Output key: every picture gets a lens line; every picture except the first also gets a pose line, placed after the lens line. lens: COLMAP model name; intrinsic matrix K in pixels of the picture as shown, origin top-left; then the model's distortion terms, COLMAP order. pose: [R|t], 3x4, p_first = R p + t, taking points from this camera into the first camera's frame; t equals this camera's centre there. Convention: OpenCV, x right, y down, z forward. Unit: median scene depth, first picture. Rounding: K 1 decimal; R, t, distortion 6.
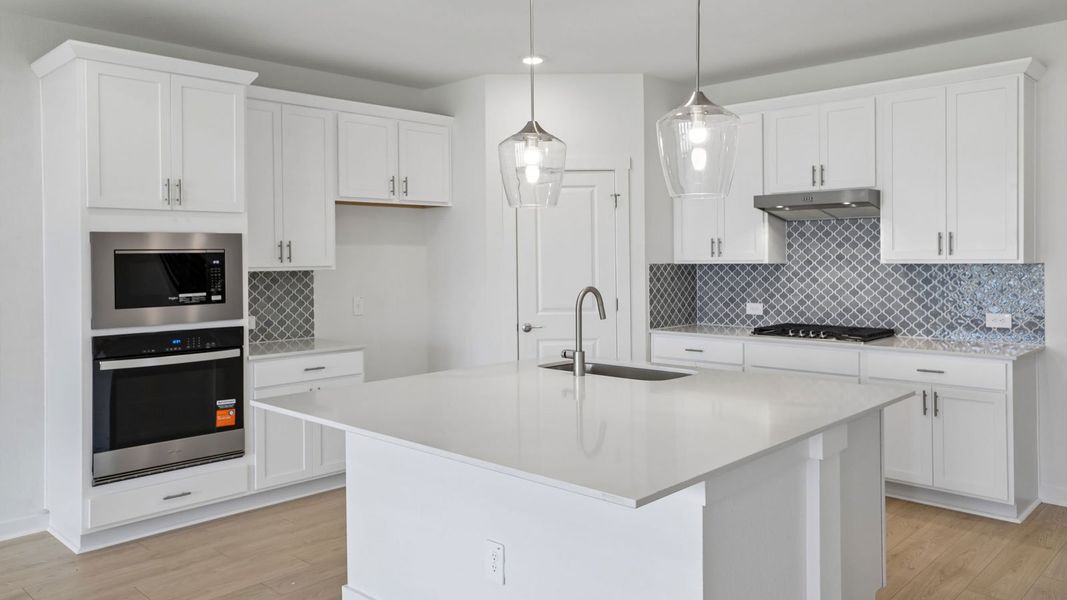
lens RADIAL K [[774.8, 0, 531.9], [0, 774.8, 258.7], [0, 0, 1]] dist [0.019852, 0.004454]
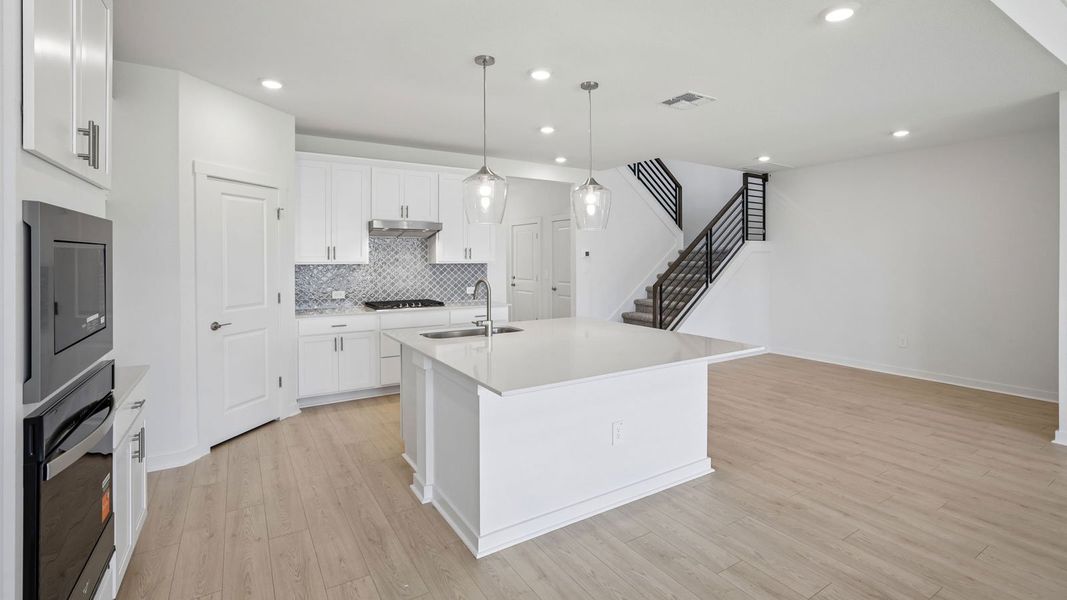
lens RADIAL K [[476.7, 0, 544.0], [0, 476.7, 265.0], [0, 0, 1]] dist [-0.051436, 0.000145]
pose [[0.239864, -0.007117, 0.970780, -0.563566], [0.002512, 0.999974, 0.006710, 0.002605], [-0.970803, 0.000829, 0.239876, 0.461918]]
